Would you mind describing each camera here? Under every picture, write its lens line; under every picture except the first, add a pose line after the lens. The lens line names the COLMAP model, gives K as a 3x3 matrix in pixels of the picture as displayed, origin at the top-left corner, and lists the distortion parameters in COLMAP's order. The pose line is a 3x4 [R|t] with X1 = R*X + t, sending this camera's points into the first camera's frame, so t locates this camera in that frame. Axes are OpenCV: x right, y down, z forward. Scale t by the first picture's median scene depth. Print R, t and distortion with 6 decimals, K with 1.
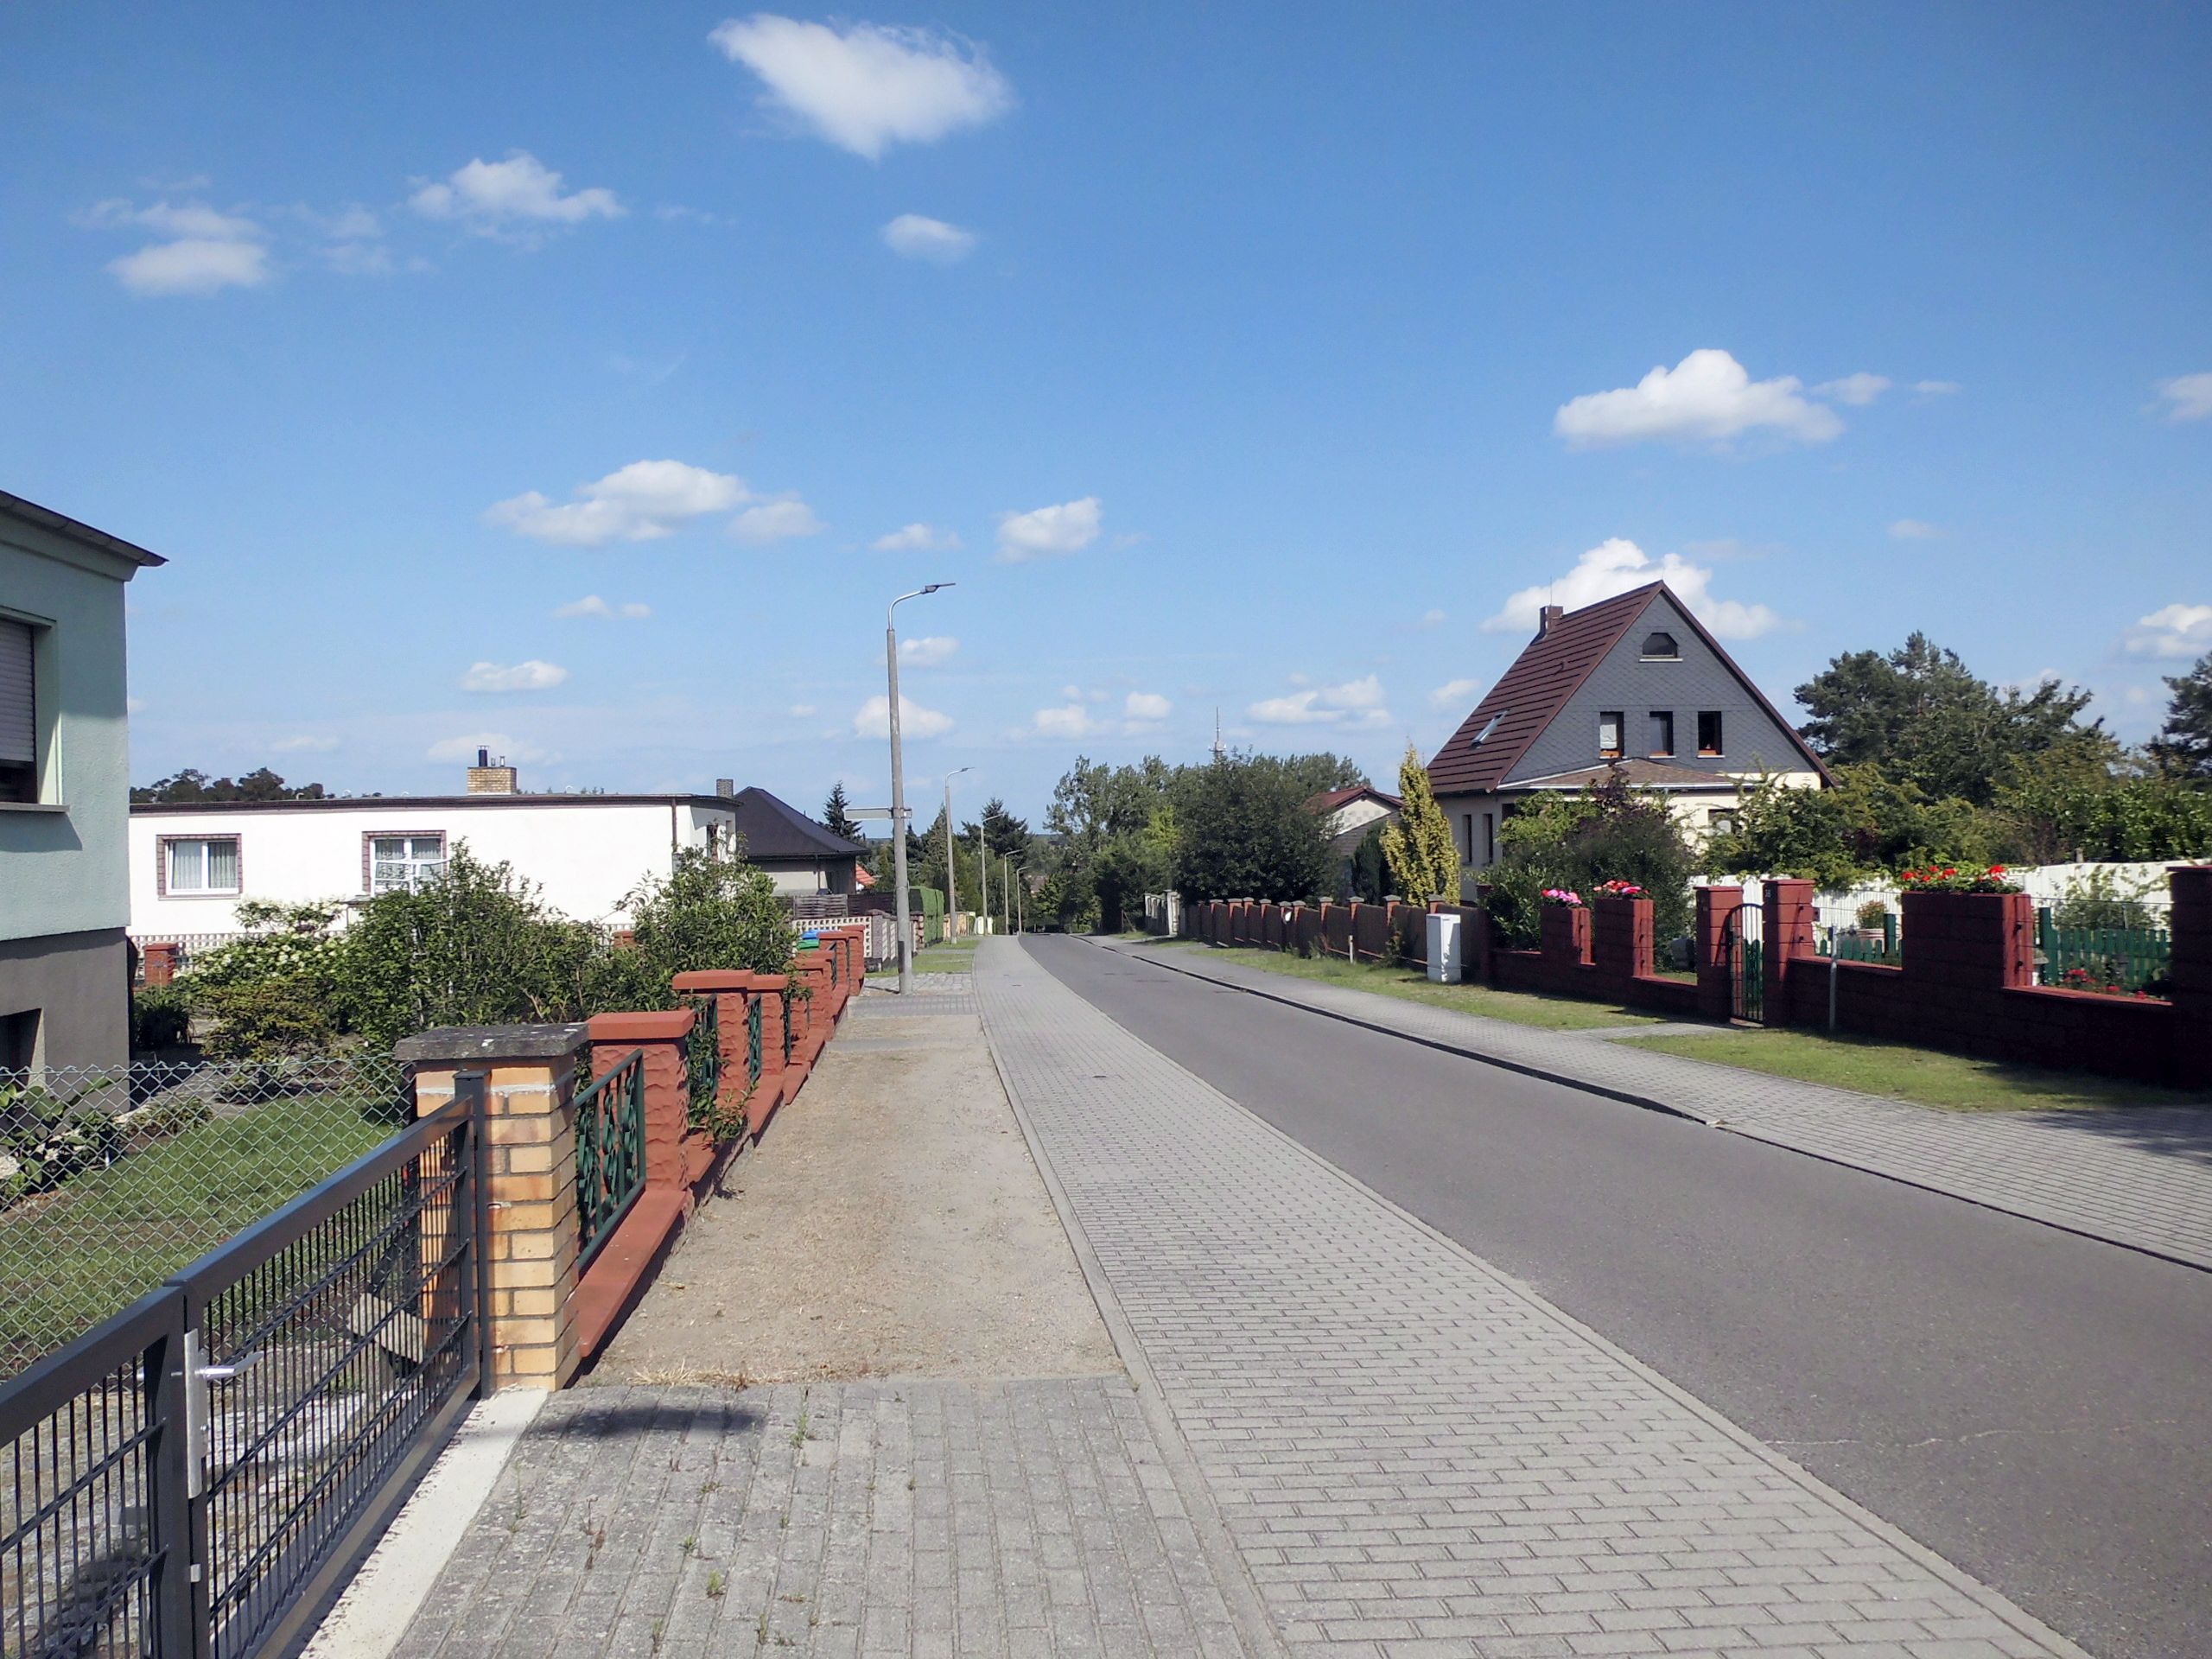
lens RADIAL K [[1632.6, 0, 1111.6], [0, 1632.6, 840.7], [0, 0, 1]] dist [-0.014135, 0.004026]
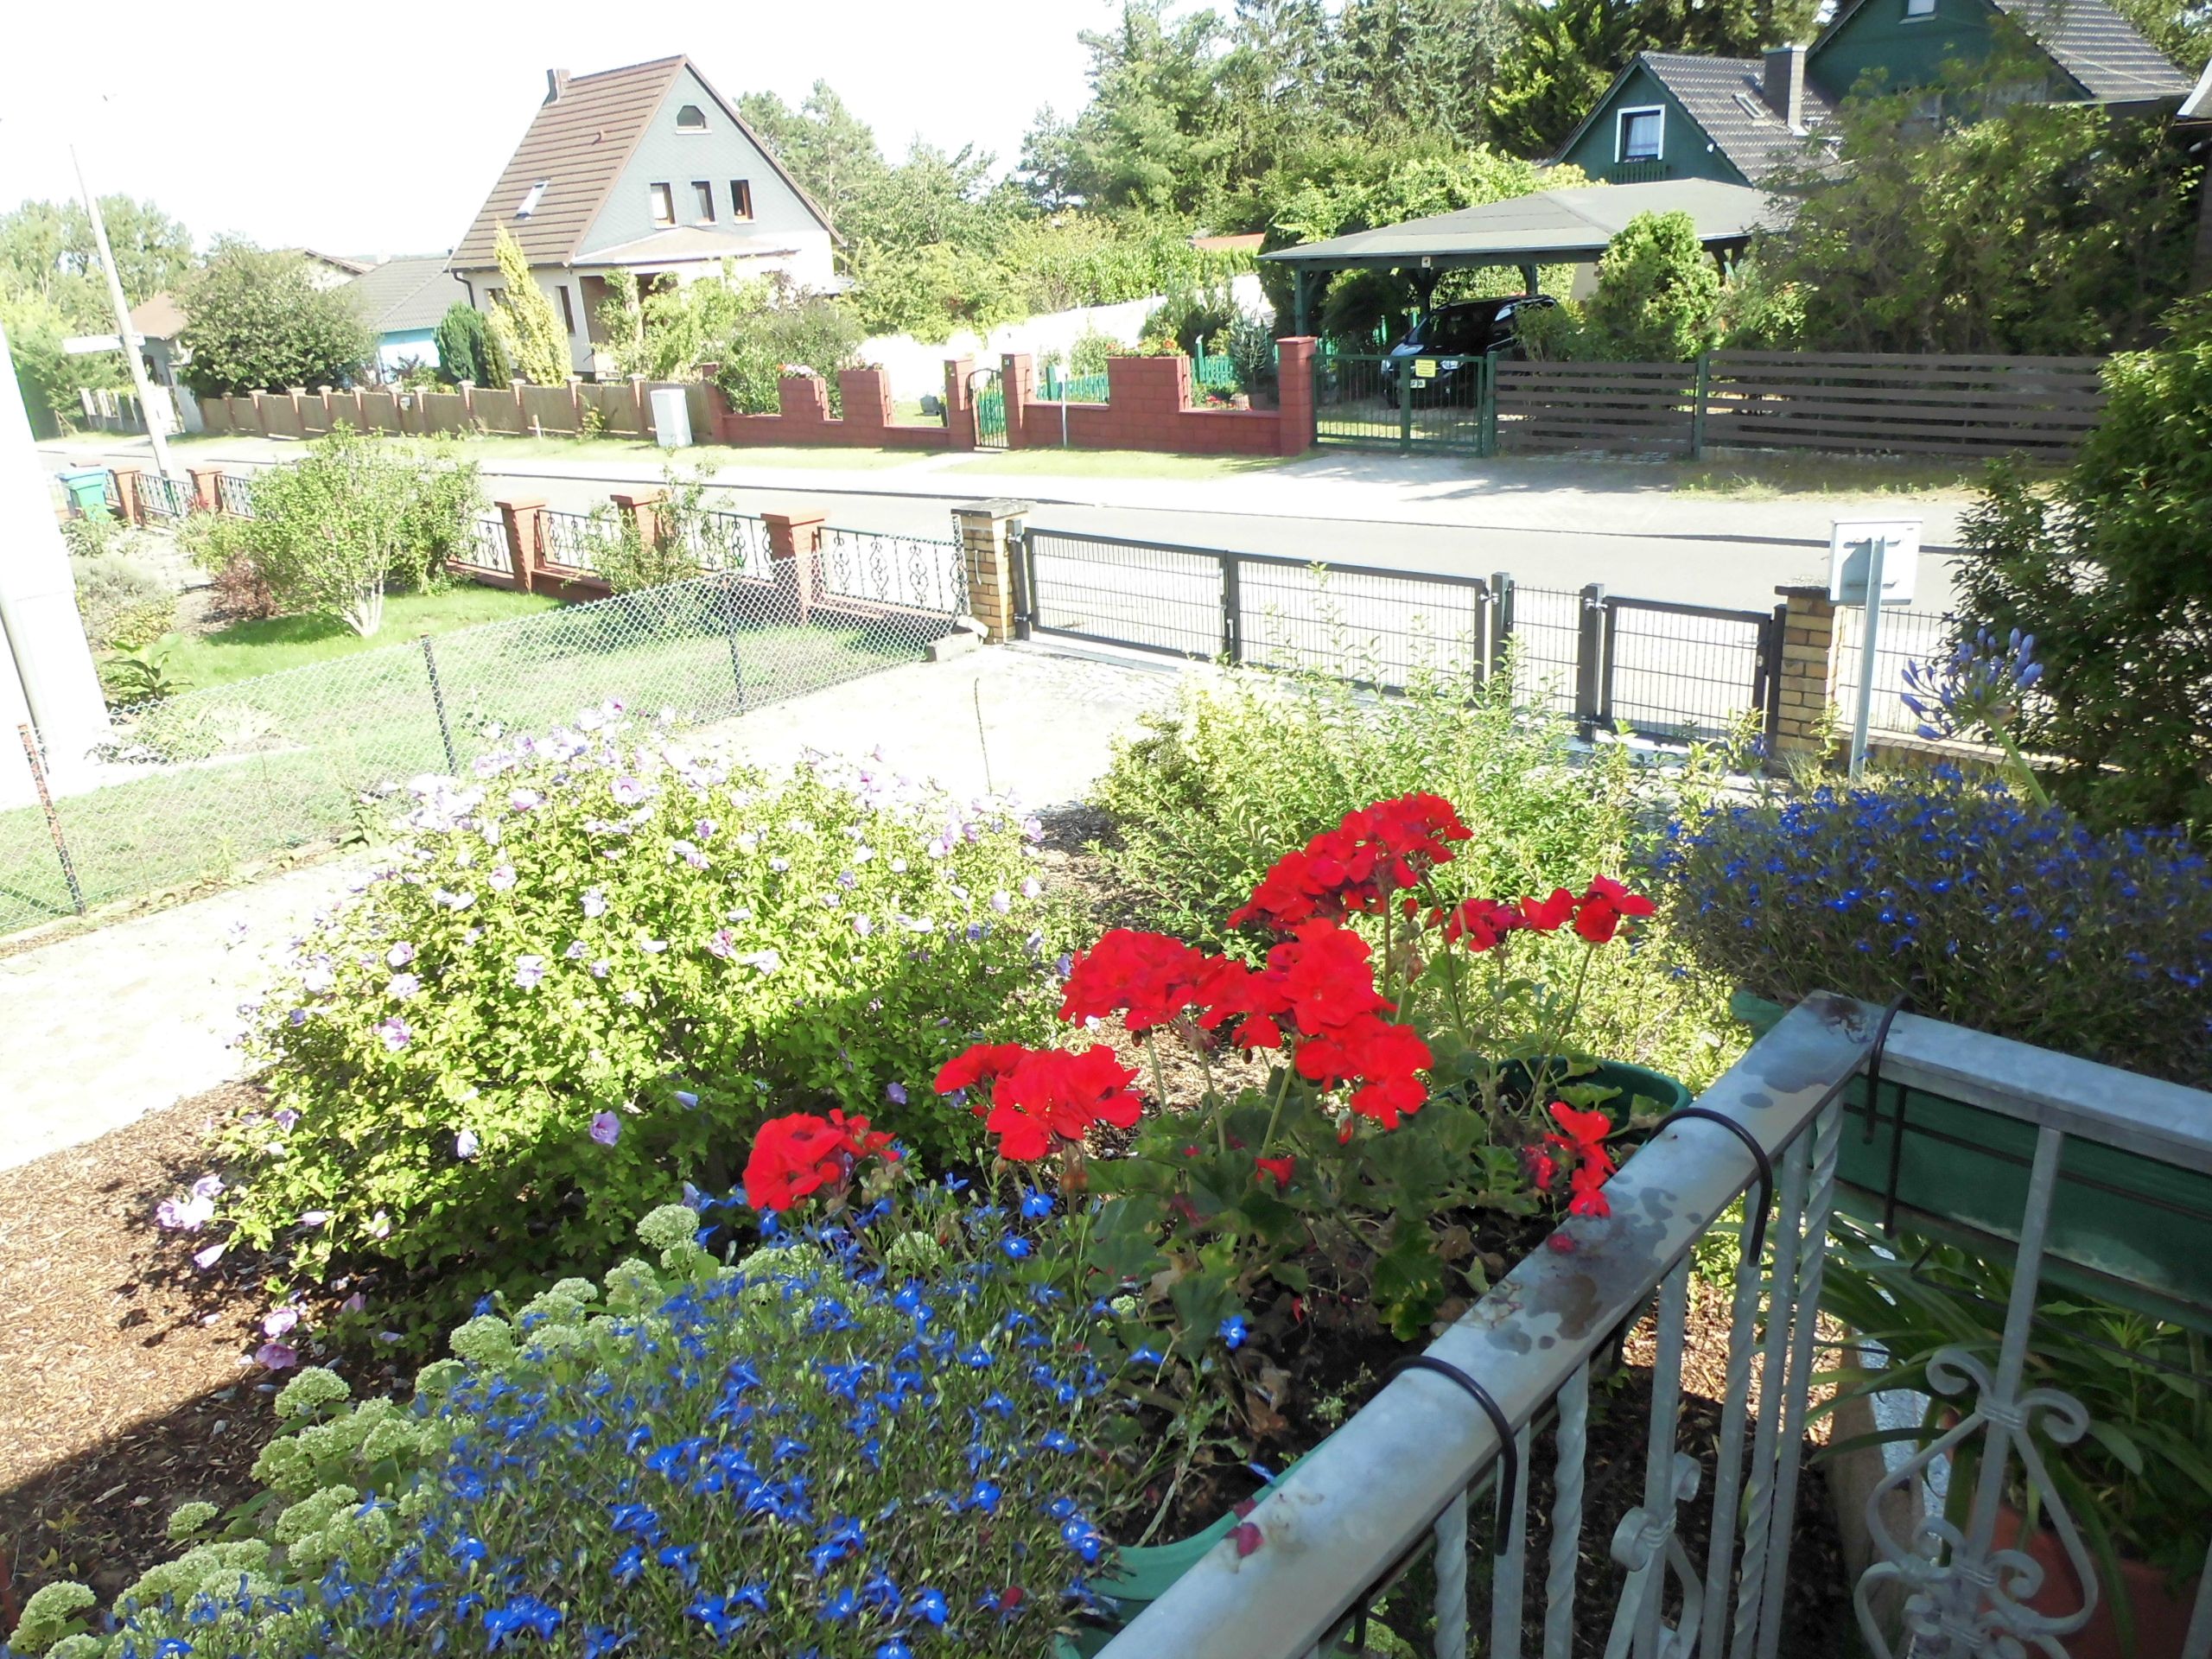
lens RADIAL K [[1632.6, 0, 1104.1], [0, 1632.6, 825.1], [0, 0, 1]] dist [-0.014135, 0.004026]
pose [[0.779267, -0.254582, 0.572652, -0.196882], [0.054645, 0.937893, 0.342594, -0.030244], [-0.624305, -0.235679, 0.744781, -0.119181]]
